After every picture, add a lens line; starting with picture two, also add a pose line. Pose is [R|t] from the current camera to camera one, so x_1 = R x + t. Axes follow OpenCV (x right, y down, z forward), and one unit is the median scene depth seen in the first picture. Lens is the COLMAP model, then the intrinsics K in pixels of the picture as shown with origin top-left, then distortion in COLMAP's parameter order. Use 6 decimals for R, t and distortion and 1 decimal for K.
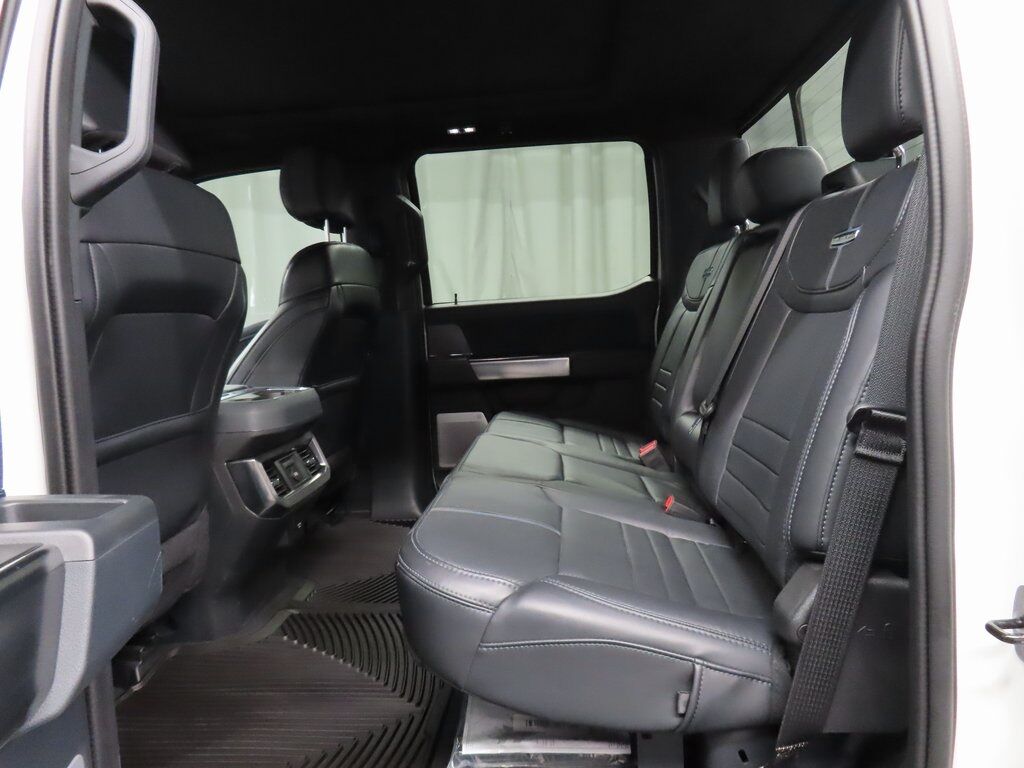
lens RADIAL K [[732.3, 0, 511.0], [0, 732.3, 380.6], [0, 0, 1]] dist [-0.016859, 0.007778]
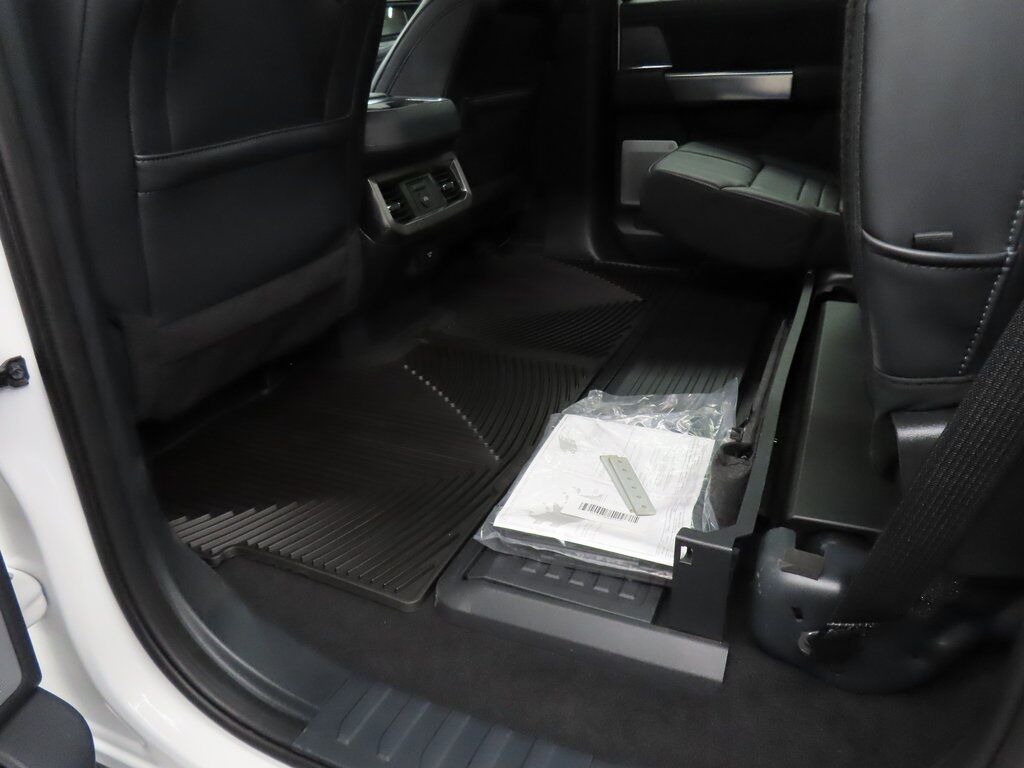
lens RADIAL K [[732.3, 0, 513.2], [0, 732.3, 385.8], [0, 0, 1]] dist [-0.016859, 0.007778]
pose [[0.938729, 0.160239, -0.305142, 0.120988], [-0.038553, 0.928614, 0.369039, 0.002357], [0.342494, -0.334663, 0.877894, 0.145735]]
